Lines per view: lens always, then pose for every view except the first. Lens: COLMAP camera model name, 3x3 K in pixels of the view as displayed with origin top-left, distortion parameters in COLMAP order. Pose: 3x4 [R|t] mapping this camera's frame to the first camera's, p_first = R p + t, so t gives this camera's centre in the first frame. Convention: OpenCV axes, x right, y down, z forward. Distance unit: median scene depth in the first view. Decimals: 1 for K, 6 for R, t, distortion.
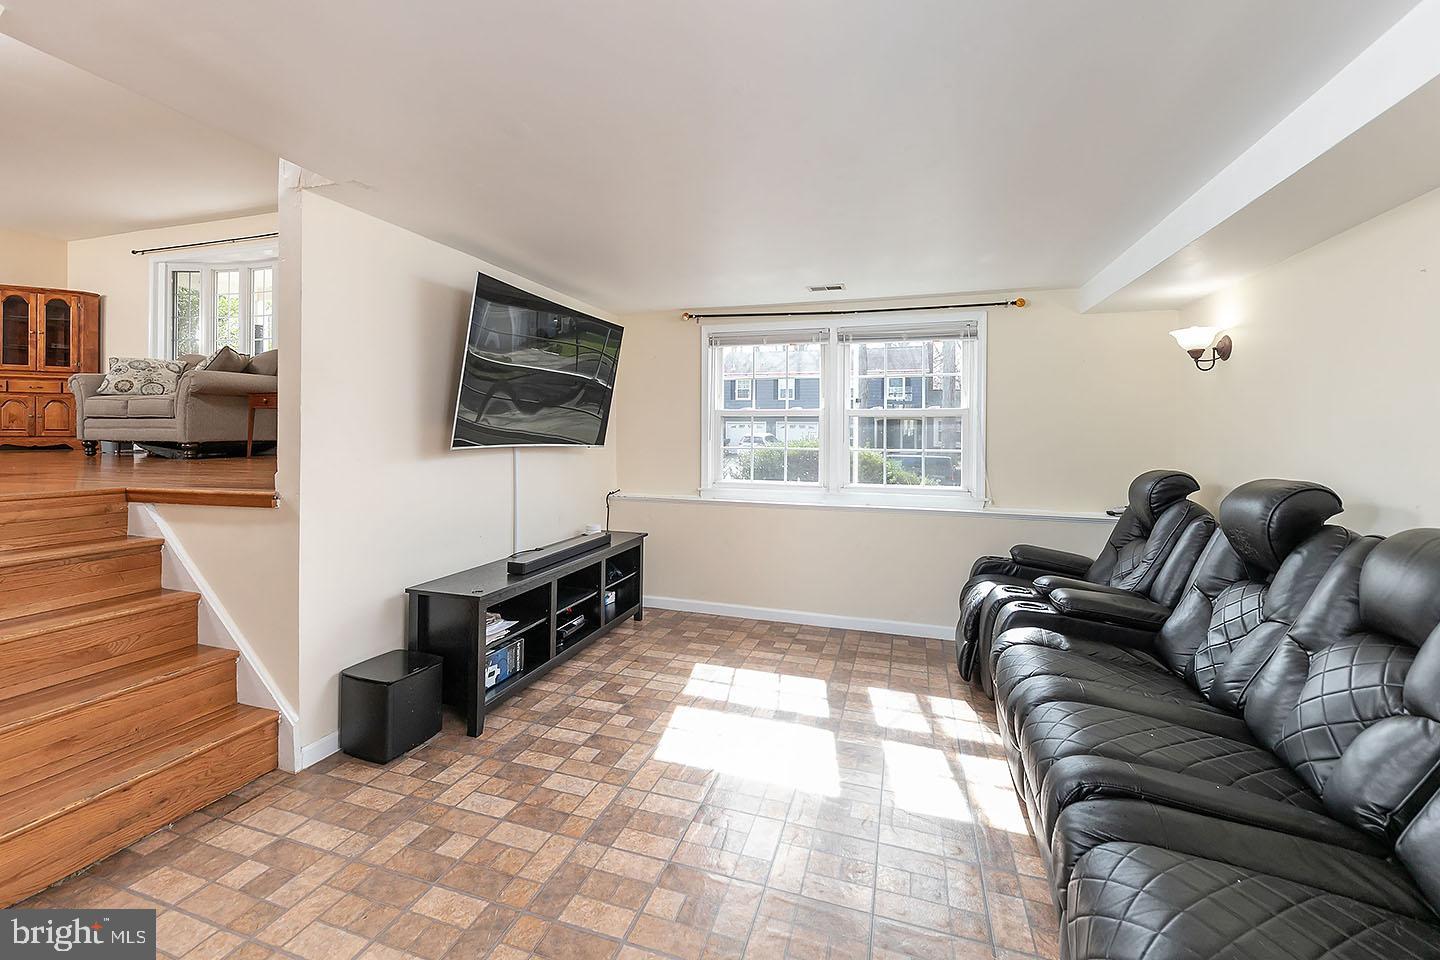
lens RADIAL K [[601.7, 0, 703.6], [0, 601.7, 429.4], [0, 0, 1]] dist [-0.002080, -0.000633]
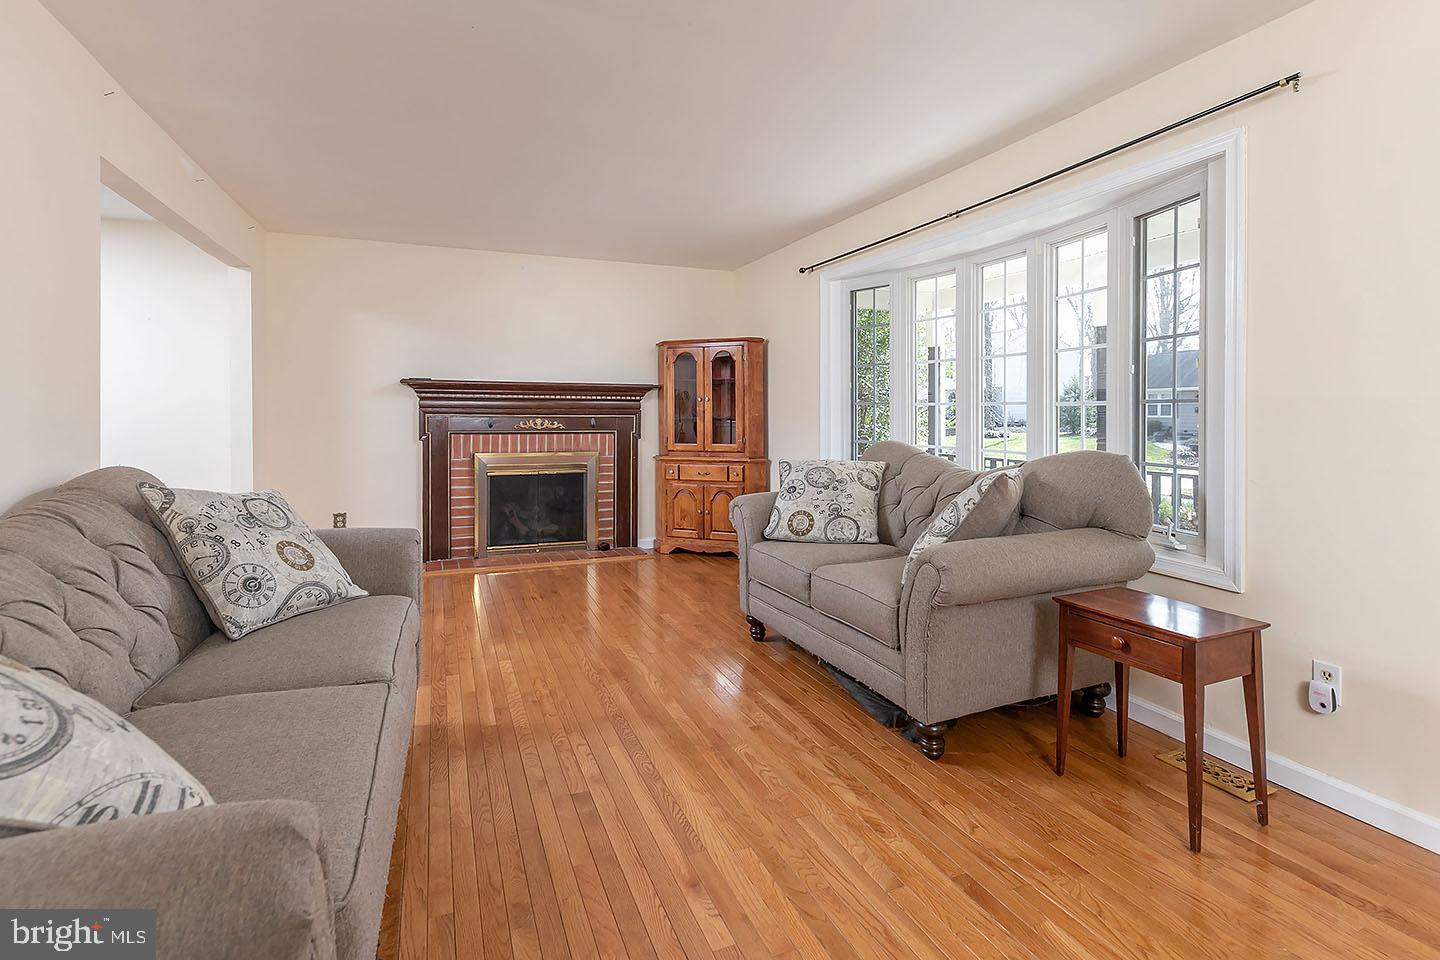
lens RADIAL K [[676.9, 0, 724.3], [0, 676.9, 420.9], [0, 0, 1]] dist [0.002592, 0.000396]
pose [[0.667558, -0.001385, -0.744556, -0.483801], [0.007197, 0.999964, 0.004592, -0.143579], [0.744523, -0.008424, 0.667544, 0.471229]]
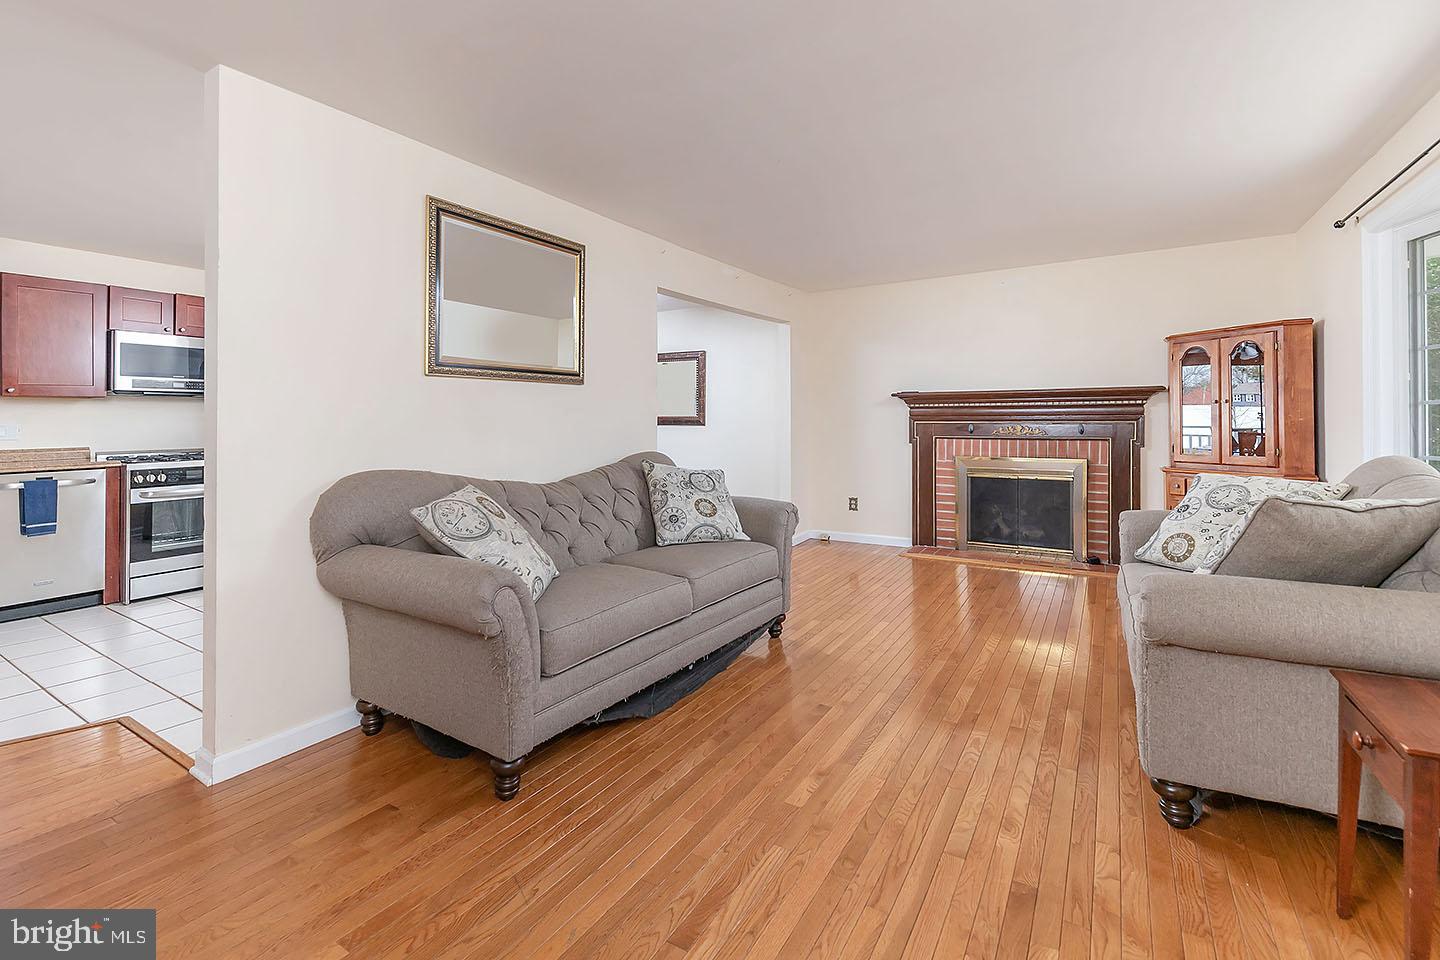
lens RADIAL K [[676.9, 0, 713.2], [0, 676.9, 420.4], [0, 0, 1]] dist [0.002592, 0.000396]
pose [[-0.211712, -0.010564, -0.977275, -0.331152], [0.007328, 0.999896, -0.012396, -0.142434], [0.977305, -0.009786, -0.211613, 0.656848]]
